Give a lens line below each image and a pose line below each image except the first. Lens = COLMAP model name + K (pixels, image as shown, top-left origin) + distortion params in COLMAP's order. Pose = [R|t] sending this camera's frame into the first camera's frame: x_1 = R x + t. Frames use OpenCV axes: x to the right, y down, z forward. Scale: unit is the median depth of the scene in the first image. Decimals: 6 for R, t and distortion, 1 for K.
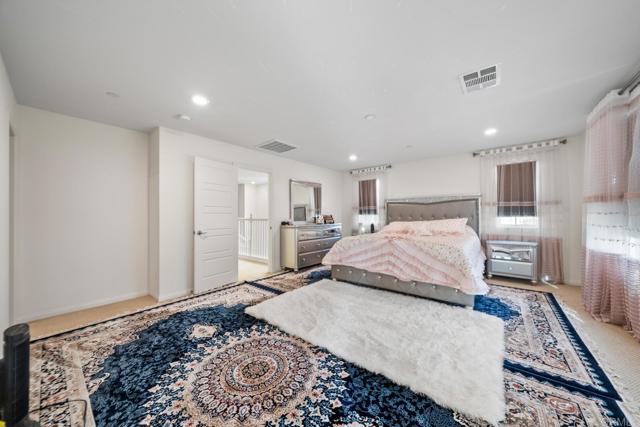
lens RADIAL K [[222.5, 0, 319.5], [0, 222.5, 212.8], [0, 0, 1]] dist [-0.005878, 0.000311]
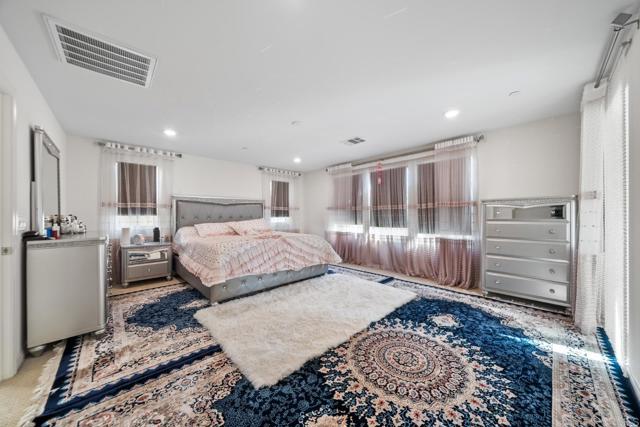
lens RADIAL K [[222.5, 0, 321.3], [0, 222.5, 217.4], [0, 0, 1]] dist [-0.005878, 0.000311]
pose [[0.119601, -0.007499, 0.992794, -0.761126], [-0.012980, 0.999874, 0.009116, 0.003591], [-0.992737, -0.013977, 0.119489, 0.694641]]
